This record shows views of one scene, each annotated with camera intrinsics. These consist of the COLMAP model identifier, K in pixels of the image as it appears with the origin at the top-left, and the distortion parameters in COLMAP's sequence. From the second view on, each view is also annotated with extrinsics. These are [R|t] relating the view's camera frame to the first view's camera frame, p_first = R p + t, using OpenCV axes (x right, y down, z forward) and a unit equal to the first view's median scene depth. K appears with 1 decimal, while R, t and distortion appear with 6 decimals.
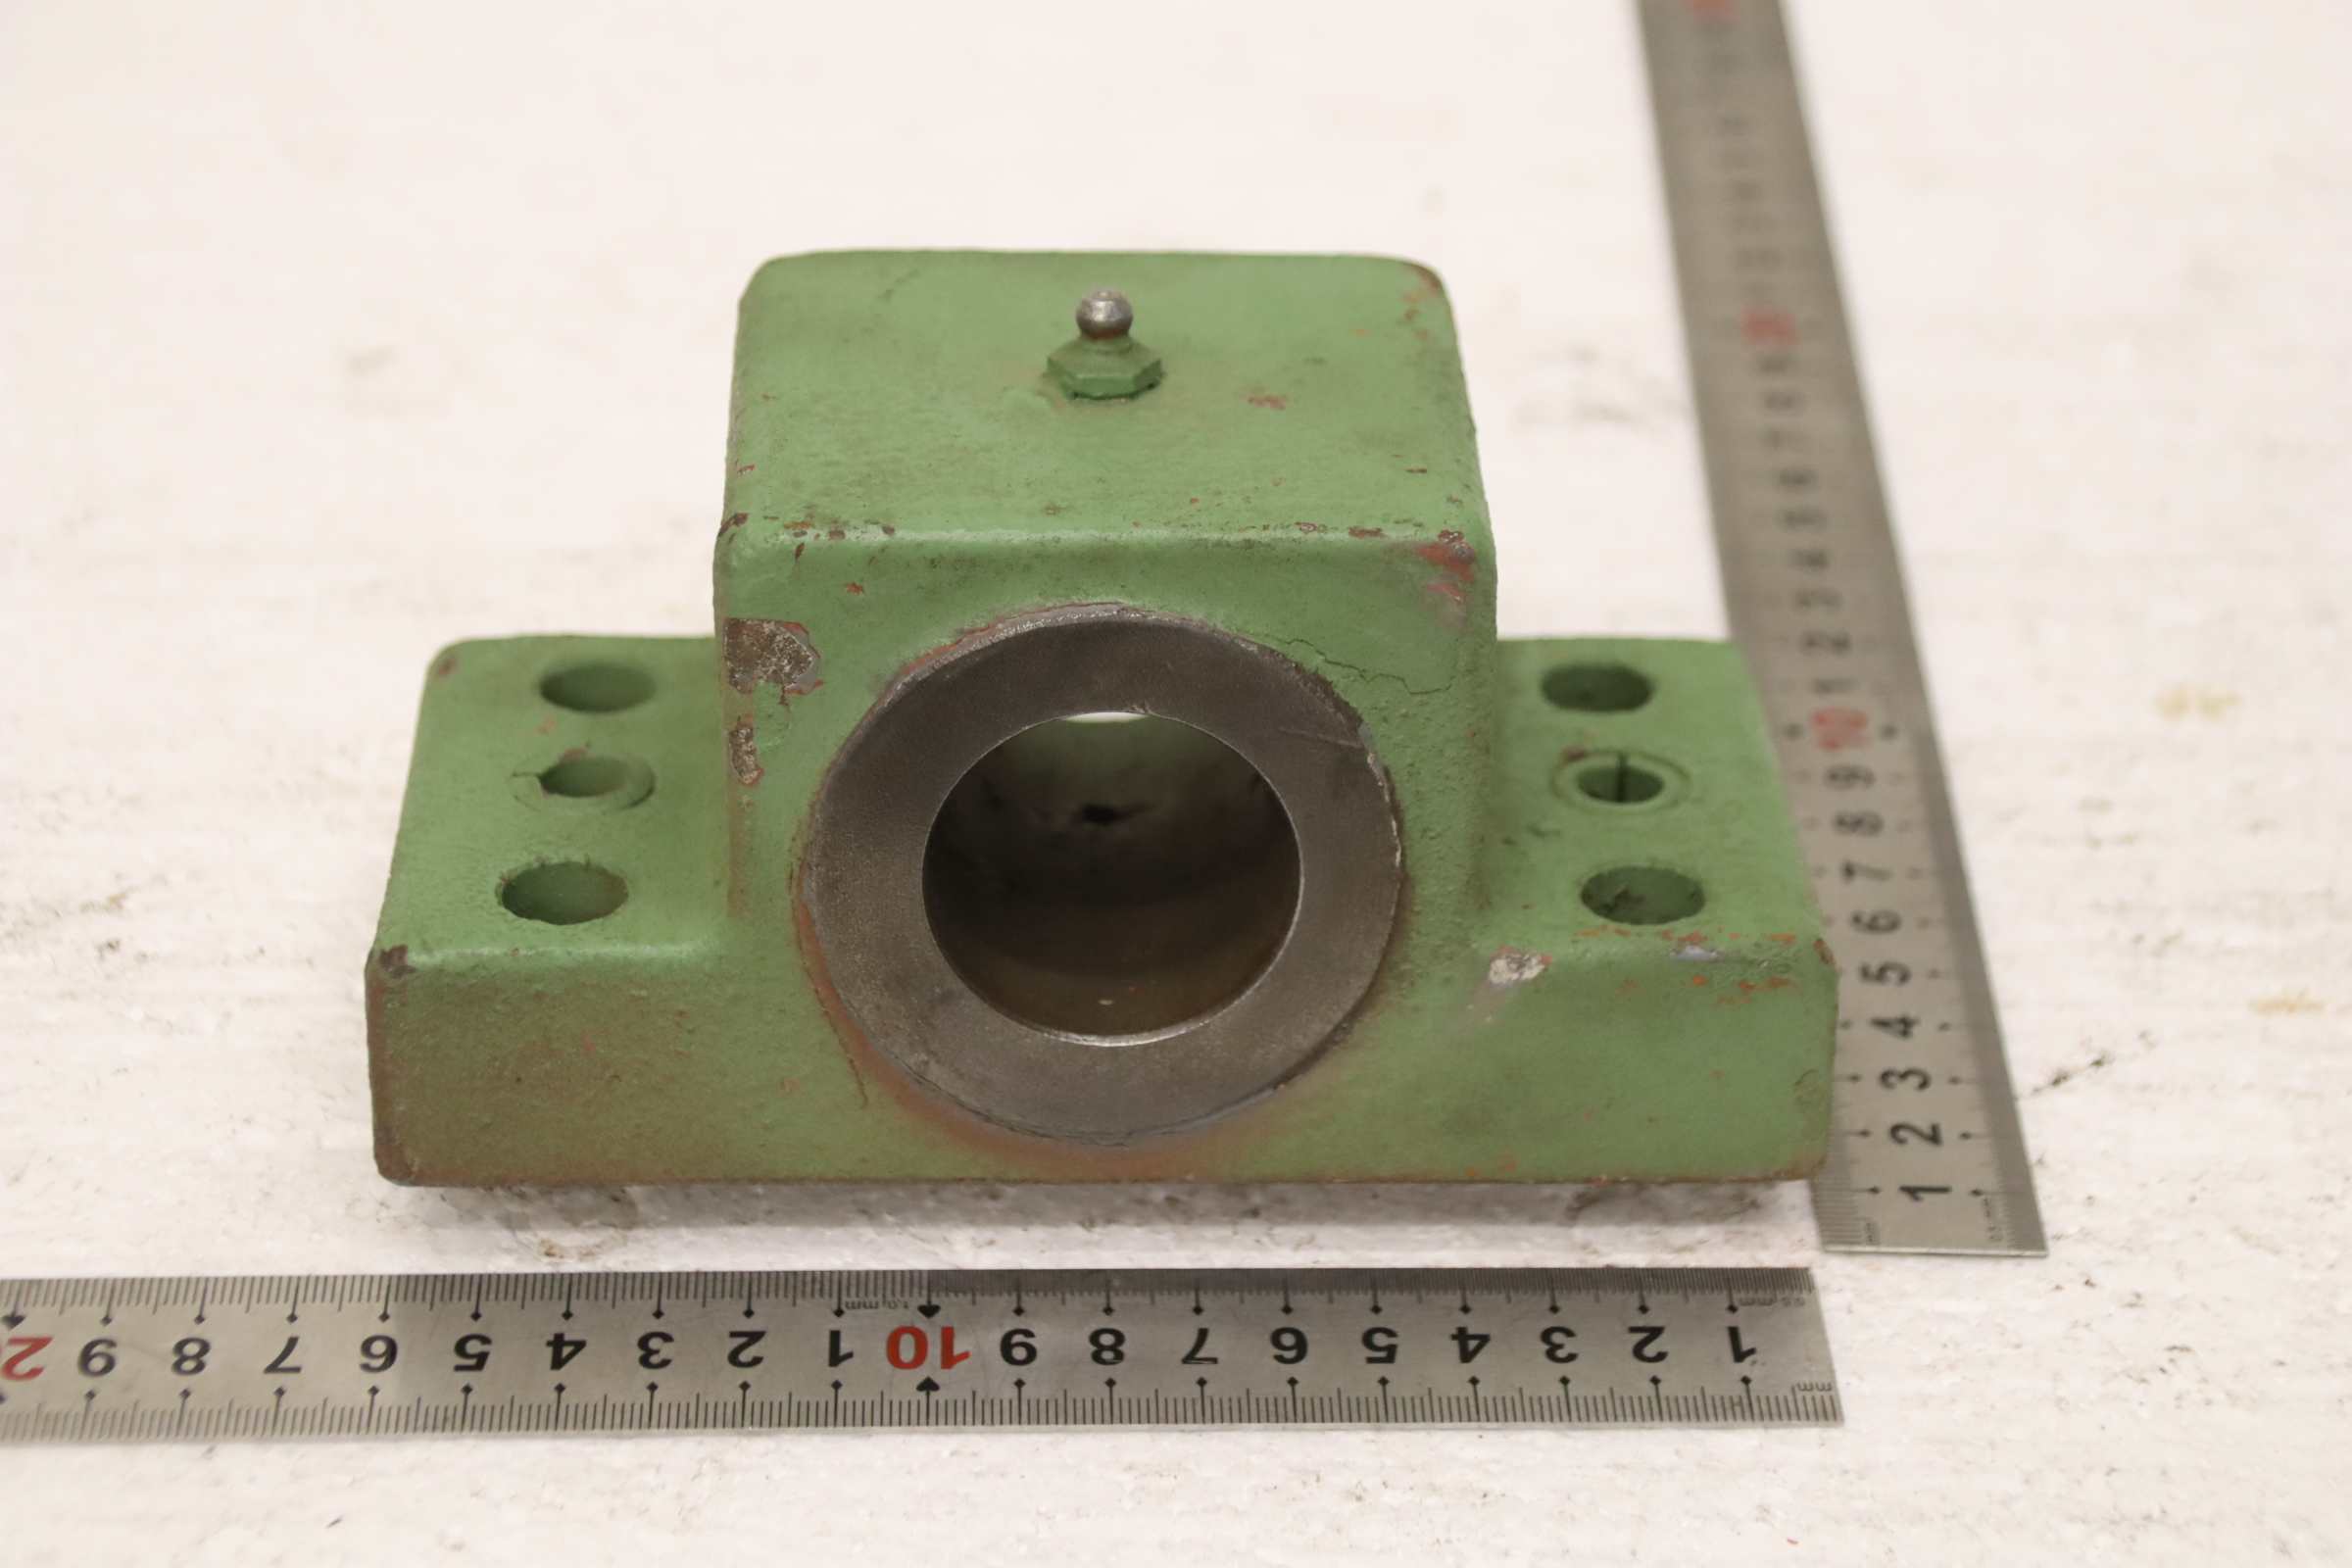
lens RADIAL K [[5272.5, 0, 1176.0], [0, 5272.5, 784.0], [0, 0, 1]] dist [0.018931, 0.641721]
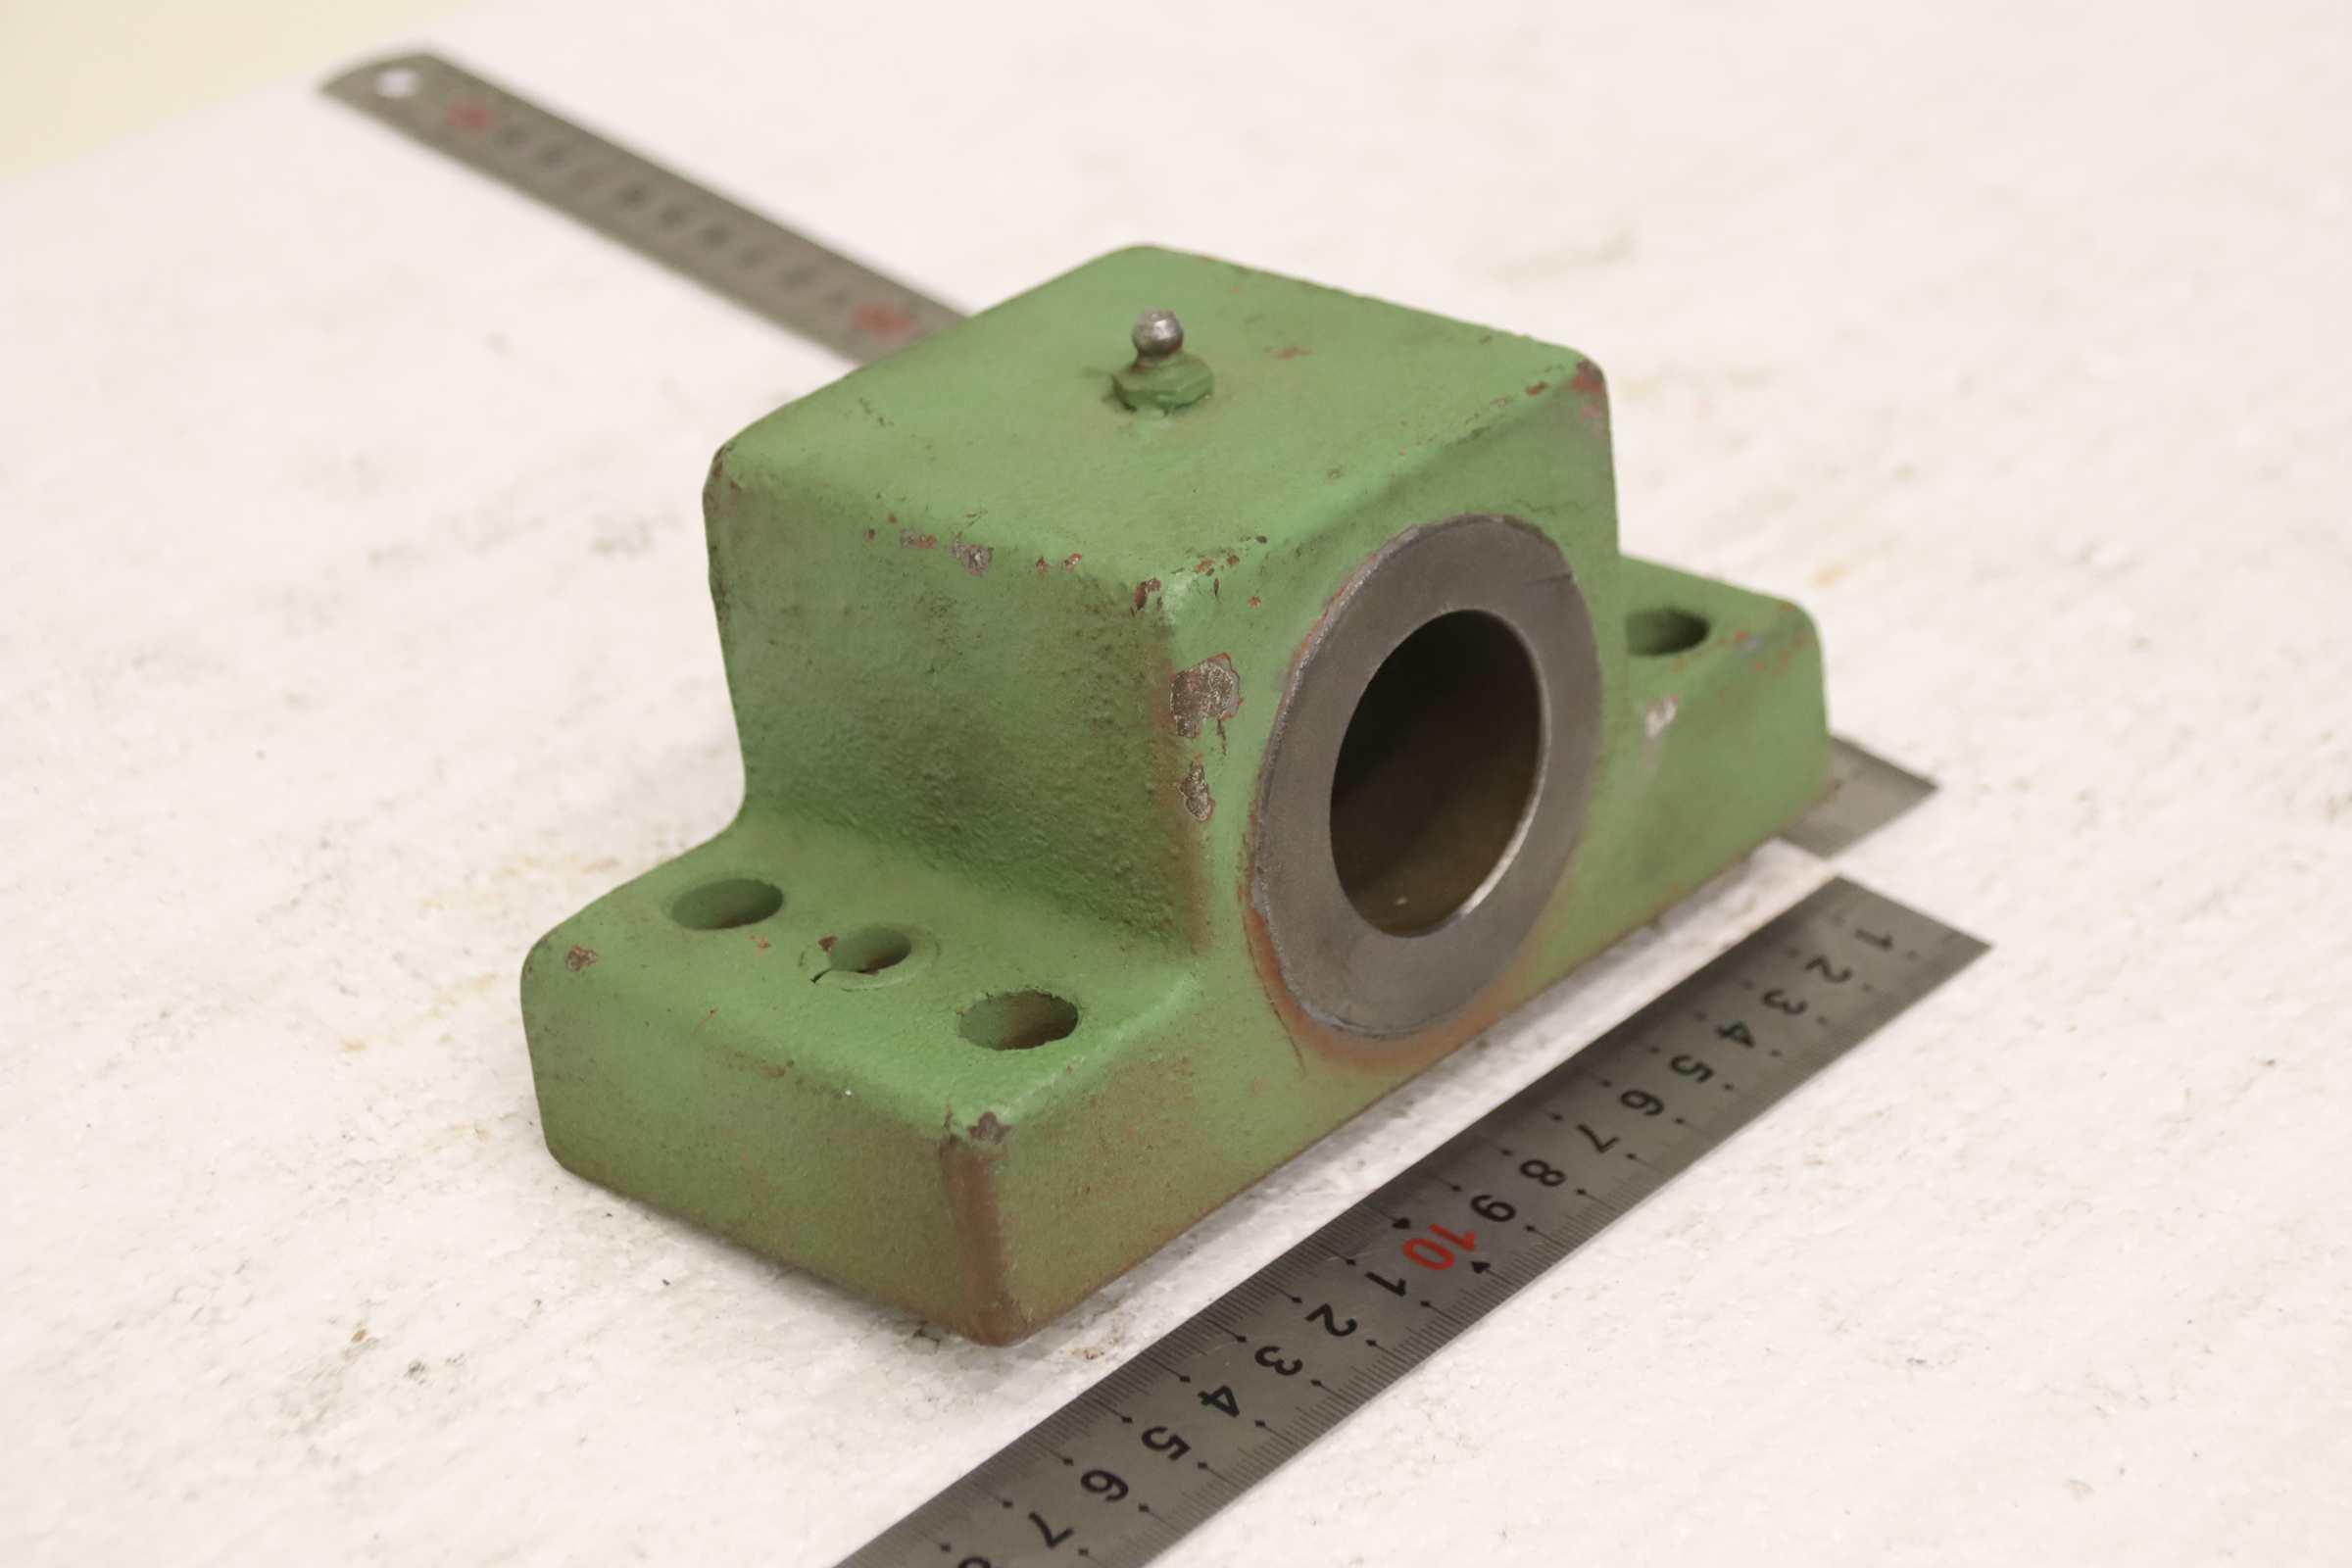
lens RADIAL K [[5572.3, 0, 1176.0], [0, 5572.3, 784.0], [0, 0, 1]] dist [0.014795, -0.144137]
pose [[0.674332, -0.395903, 0.623327, -0.778290], [0.422005, 0.899314, 0.114658, -0.137301], [-0.605960, 0.185730, 0.773509, 0.119709]]
